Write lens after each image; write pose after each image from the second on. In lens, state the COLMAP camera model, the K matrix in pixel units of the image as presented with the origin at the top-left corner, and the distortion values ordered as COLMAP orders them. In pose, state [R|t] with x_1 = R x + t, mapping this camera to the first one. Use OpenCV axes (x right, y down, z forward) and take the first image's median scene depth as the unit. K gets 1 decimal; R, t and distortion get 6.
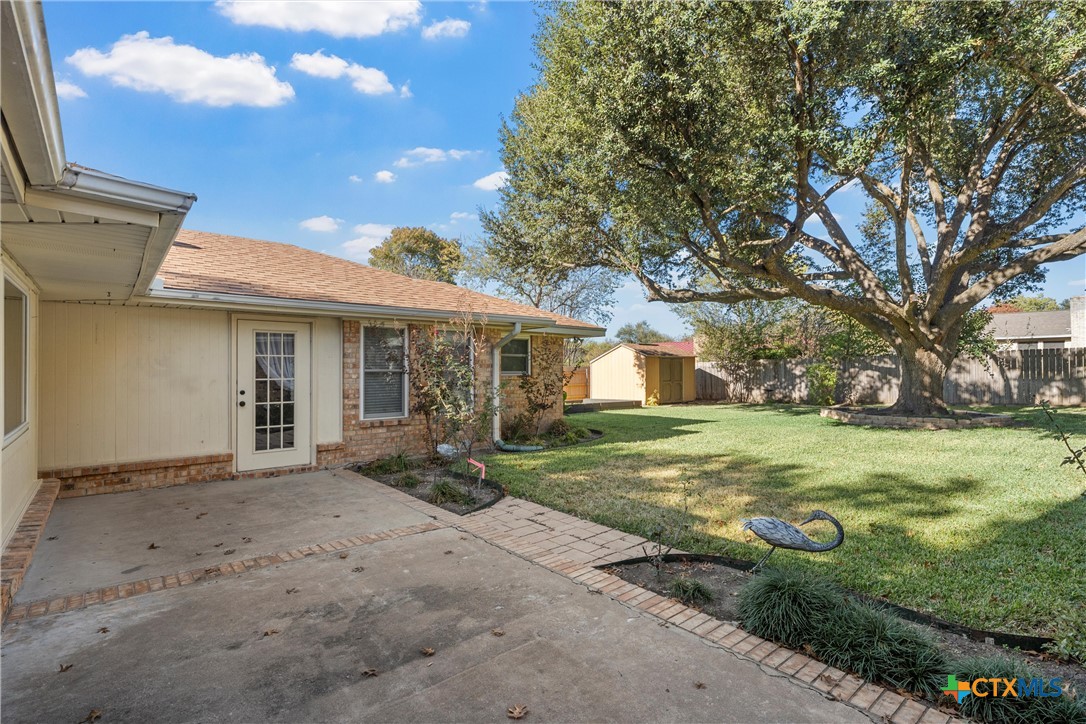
lens RADIAL K [[518.2, 0, 543.0], [0, 518.2, 362.0], [0, 0, 1]] dist [0.069091, -0.000215]
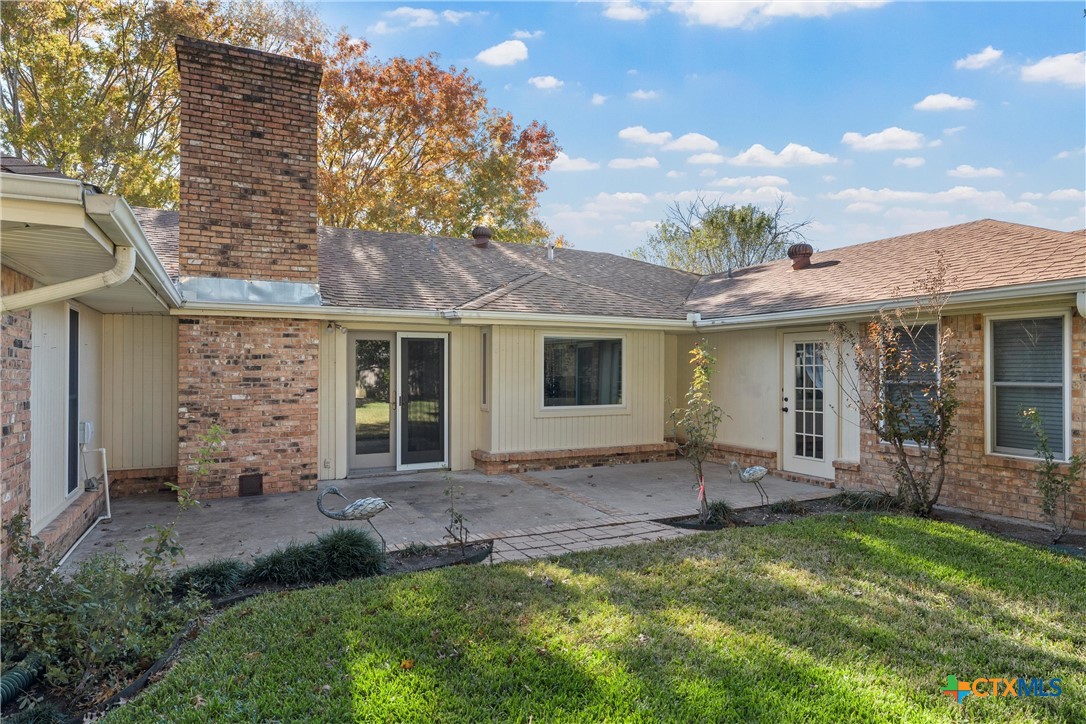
lens RADIAL K [[649.4, 0, 543.0], [0, 649.4, 362.0], [0, 0, 1]] dist [-0.005218, -0.001646]
pose [[-0.234691, -0.016605, -0.971928, 0.849515], [0.004919, 0.999821, -0.018269, 0.001951], [0.972058, -0.009069, -0.234567, 0.811932]]
